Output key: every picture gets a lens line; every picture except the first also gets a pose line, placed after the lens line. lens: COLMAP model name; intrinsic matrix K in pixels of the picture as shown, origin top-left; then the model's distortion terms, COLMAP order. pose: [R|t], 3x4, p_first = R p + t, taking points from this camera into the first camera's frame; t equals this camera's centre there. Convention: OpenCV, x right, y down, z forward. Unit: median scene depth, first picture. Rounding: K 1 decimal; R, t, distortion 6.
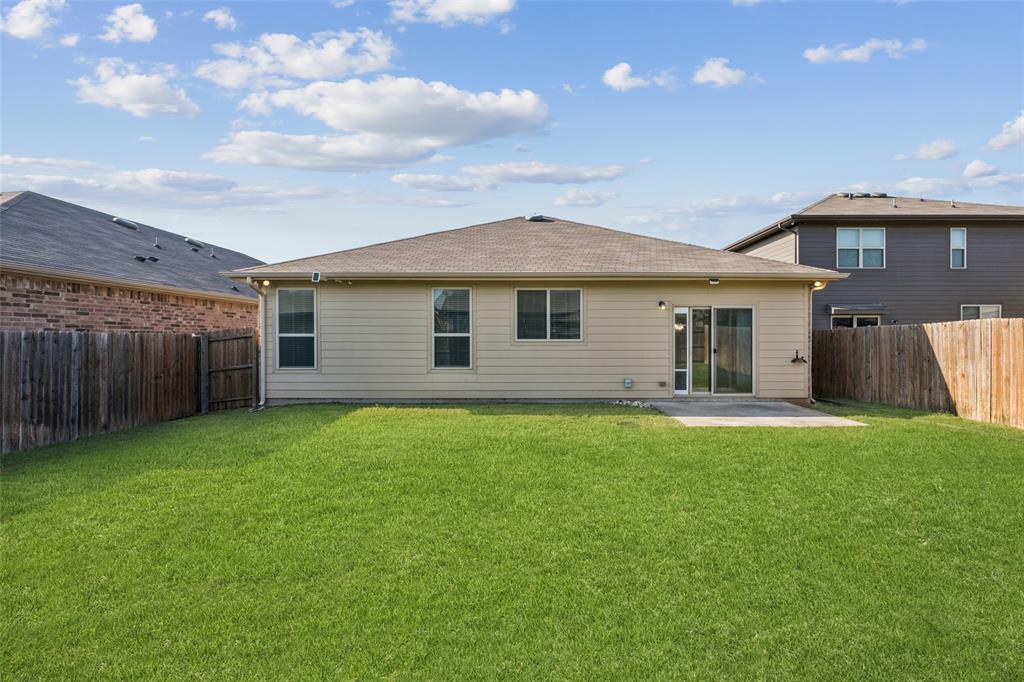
lens RADIAL K [[397.7, 0, 514.0], [0, 397.7, 341.4], [0, 0, 1]] dist [-0.005748, 0.000272]
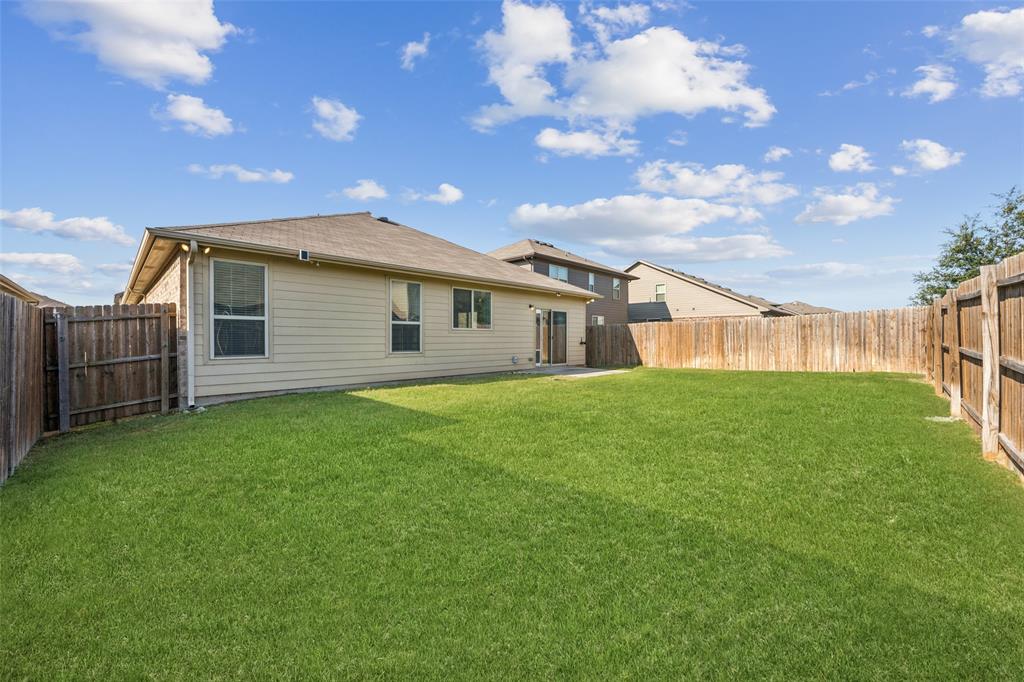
lens RADIAL K [[397.7, 0, 510.2], [0, 397.7, 336.4], [0, 0, 1]] dist [-0.005748, 0.000272]
pose [[0.689313, 0.004467, 0.724450, -0.768265], [0.003803, 0.999945, -0.009784, 0.034097], [-0.724454, 0.009499, 0.689258, 0.016590]]
